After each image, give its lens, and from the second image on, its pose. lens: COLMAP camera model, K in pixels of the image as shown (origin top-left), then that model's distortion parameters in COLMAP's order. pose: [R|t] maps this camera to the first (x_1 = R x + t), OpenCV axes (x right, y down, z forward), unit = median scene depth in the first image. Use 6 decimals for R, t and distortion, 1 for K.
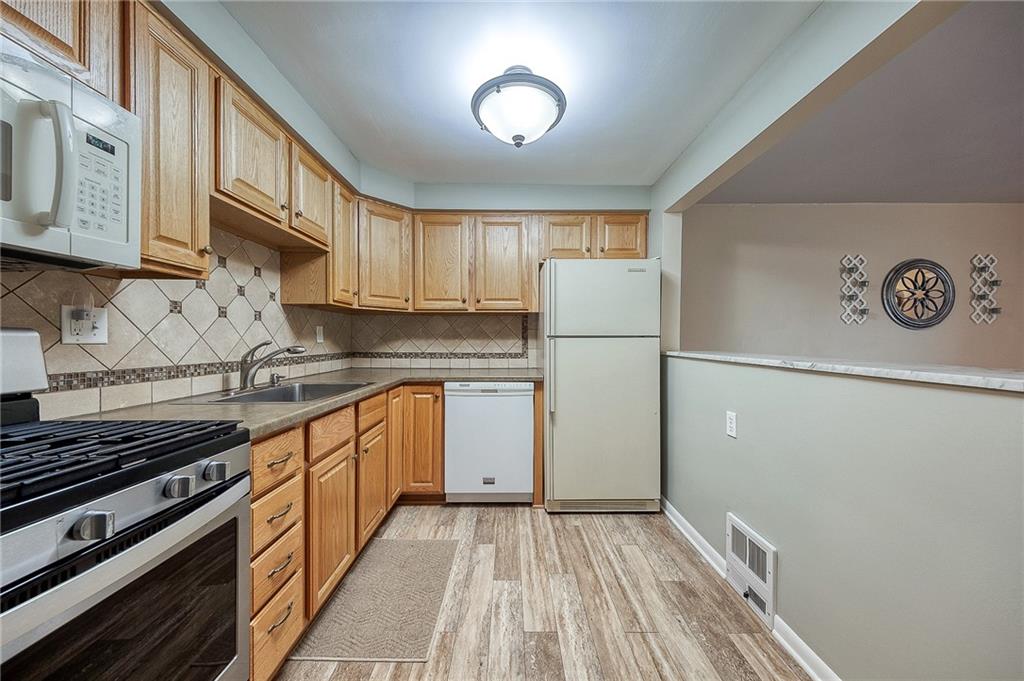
lens RADIAL K [[348.2, 0, 500.1], [0, 348.2, 340.7], [0, 0, 1]] dist [0.002810, -0.001947]
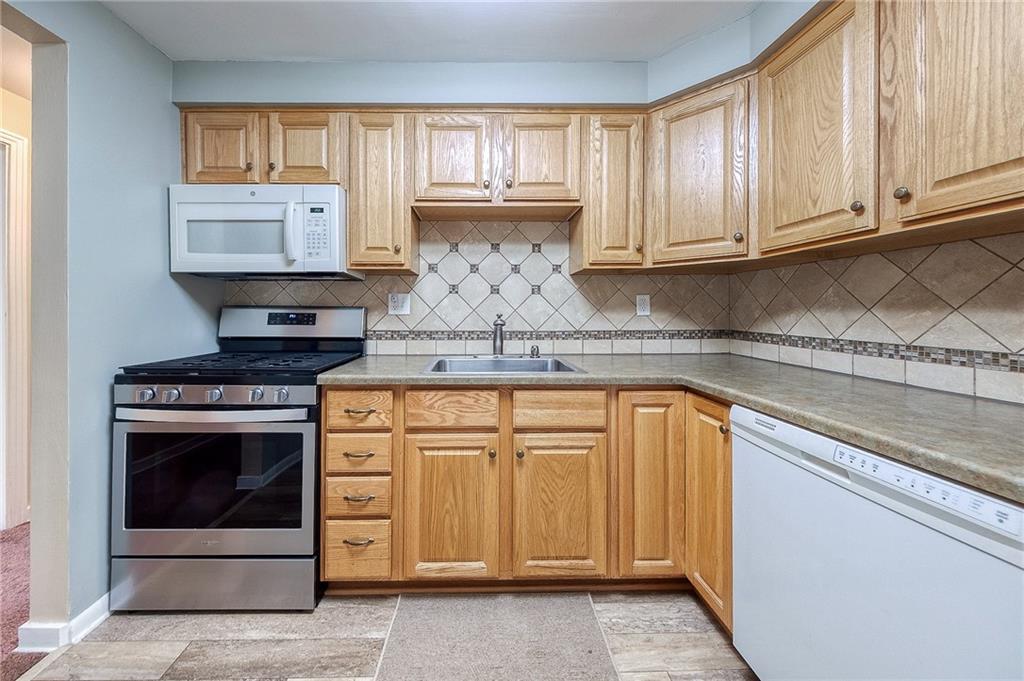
lens RADIAL K [[348.2, 0, 477.5], [0, 348.2, 310.2], [0, 0, 1]] dist [0.002810, -0.001947]
pose [[0.048833, -0.006422, -0.998786, 0.321382], [-0.000931, 0.999979, -0.006475, -0.001679], [0.998807, 0.001246, 0.048826, 0.711738]]
